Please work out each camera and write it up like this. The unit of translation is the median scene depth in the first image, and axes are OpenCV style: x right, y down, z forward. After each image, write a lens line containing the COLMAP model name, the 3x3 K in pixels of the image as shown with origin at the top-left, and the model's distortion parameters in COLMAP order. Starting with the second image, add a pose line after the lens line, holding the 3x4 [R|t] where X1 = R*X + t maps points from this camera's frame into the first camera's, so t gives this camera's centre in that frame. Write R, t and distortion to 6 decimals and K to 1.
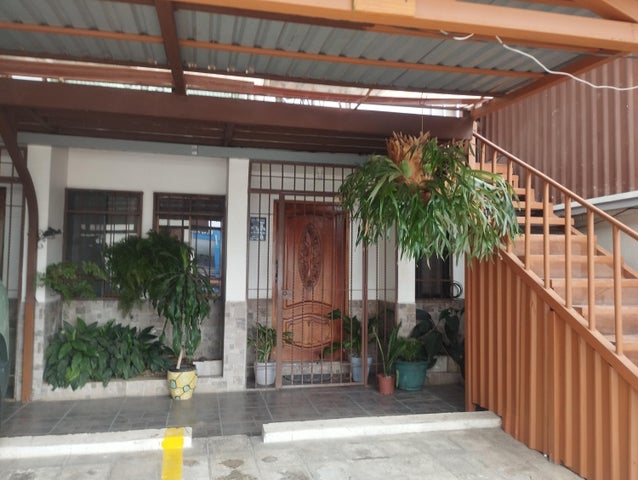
lens RADIAL K [[530.5, 0, 319.3], [0, 530.5, 239.5], [0, 0, 1]] dist [0.057232, -0.058588]
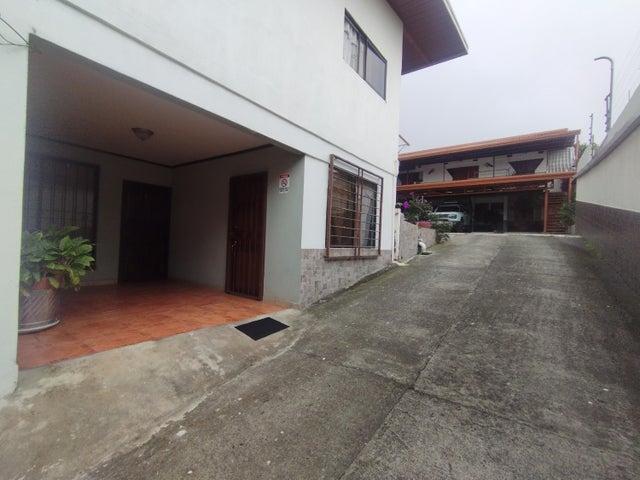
lens RADIAL K [[296.0, 0, 319.8], [0, 296.0, 240.0], [0, 0, 1]] dist [-0.004084, 0.000341]
pose [[0.662957, 0.014386, -0.748520, 0.893953], [-0.000550, 0.999824, 0.018728, 0.260888], [0.748658, -0.012005, 0.662848, -2.611190]]
